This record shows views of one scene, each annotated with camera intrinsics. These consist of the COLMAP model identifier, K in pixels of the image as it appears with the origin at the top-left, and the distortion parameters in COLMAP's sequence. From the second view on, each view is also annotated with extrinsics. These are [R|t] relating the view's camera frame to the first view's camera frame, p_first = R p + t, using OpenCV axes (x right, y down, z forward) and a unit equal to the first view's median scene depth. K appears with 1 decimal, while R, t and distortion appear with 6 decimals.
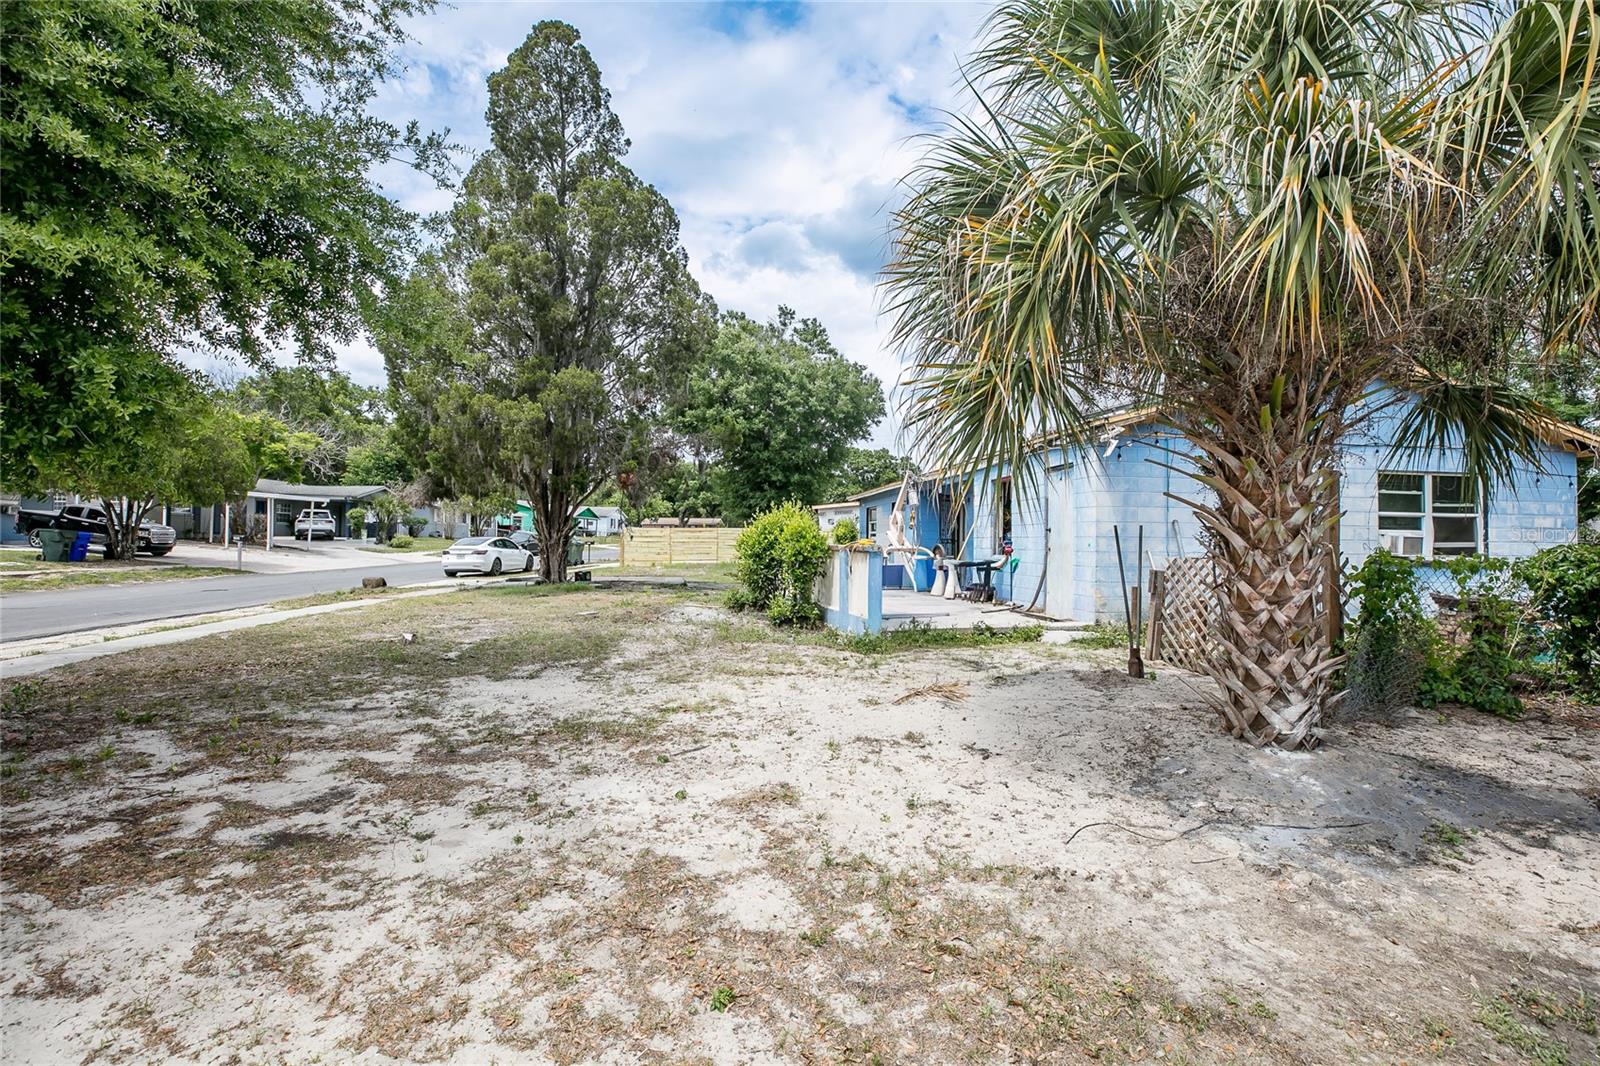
lens RADIAL K [[732.6, 0, 800.0], [0, 732.6, 533.0], [0, 0, 1]] dist [-0.039190, 0.009703]
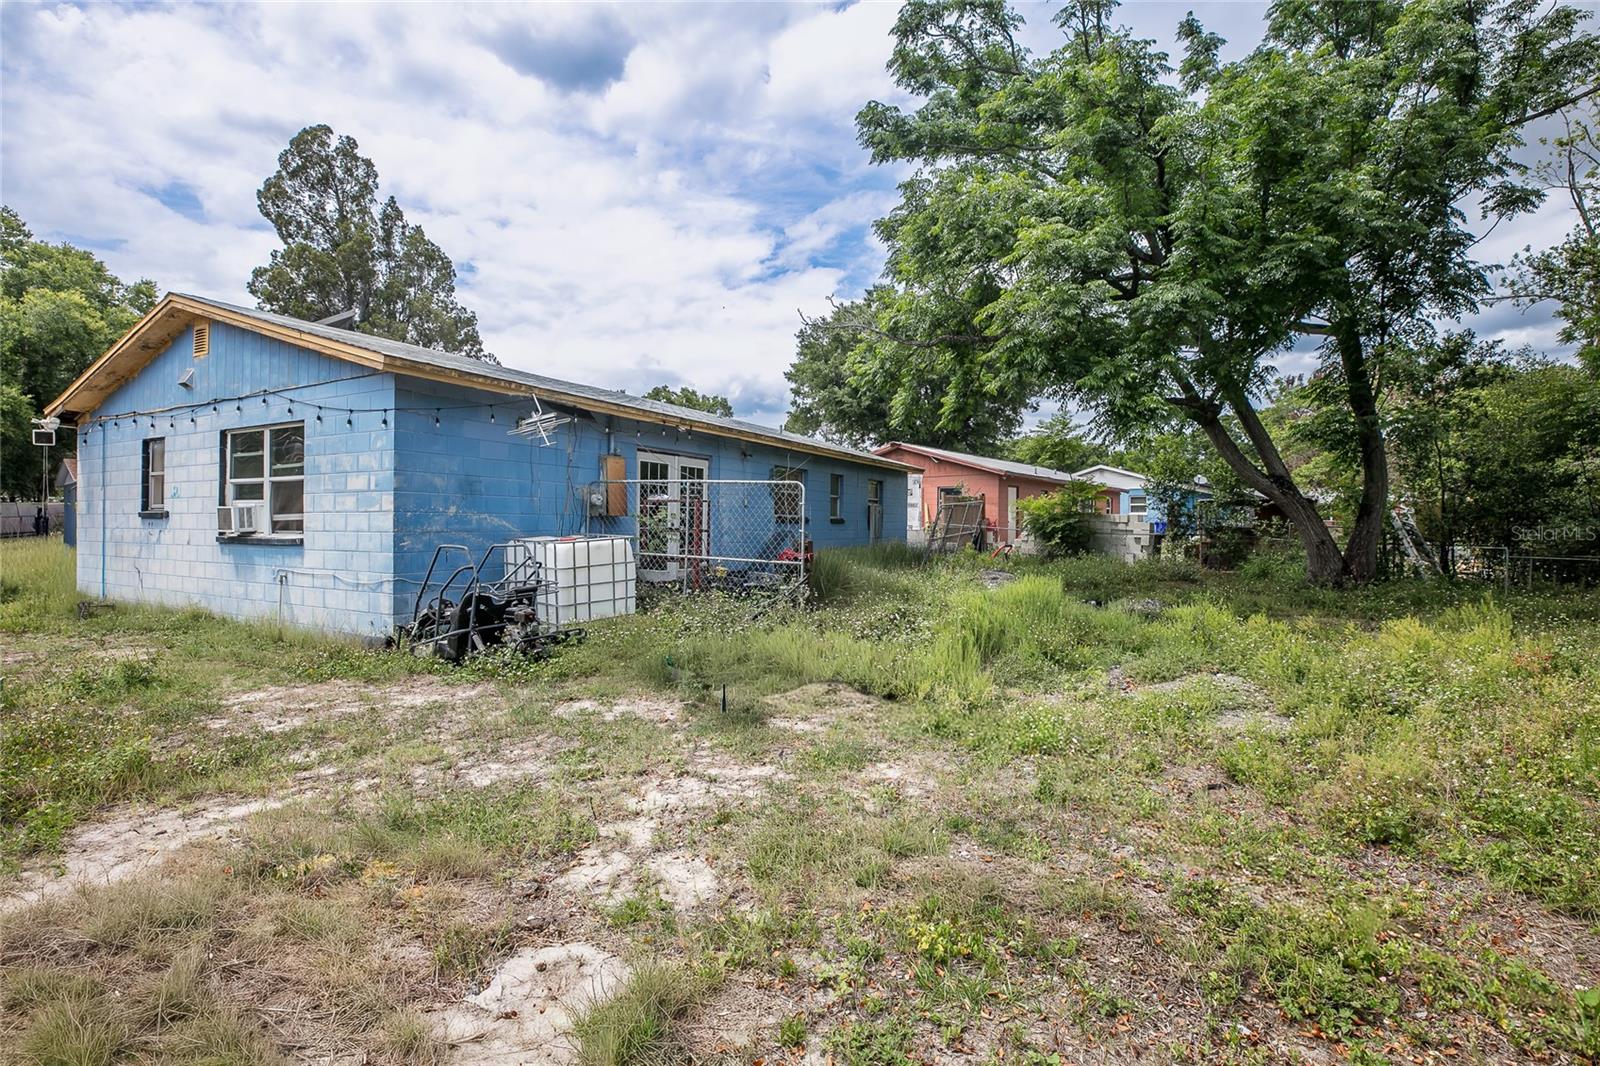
lens RADIAL K [[732.6, 0, 800.0], [0, 732.6, 533.0], [0, 0, 1]] dist [-0.039190, 0.009703]
pose [[0.824904, -0.003991, -0.565259, 1.810575], [0.006384, 0.999977, 0.002256, 0.035230], [0.565237, -0.005470, 0.824910, 0.675830]]
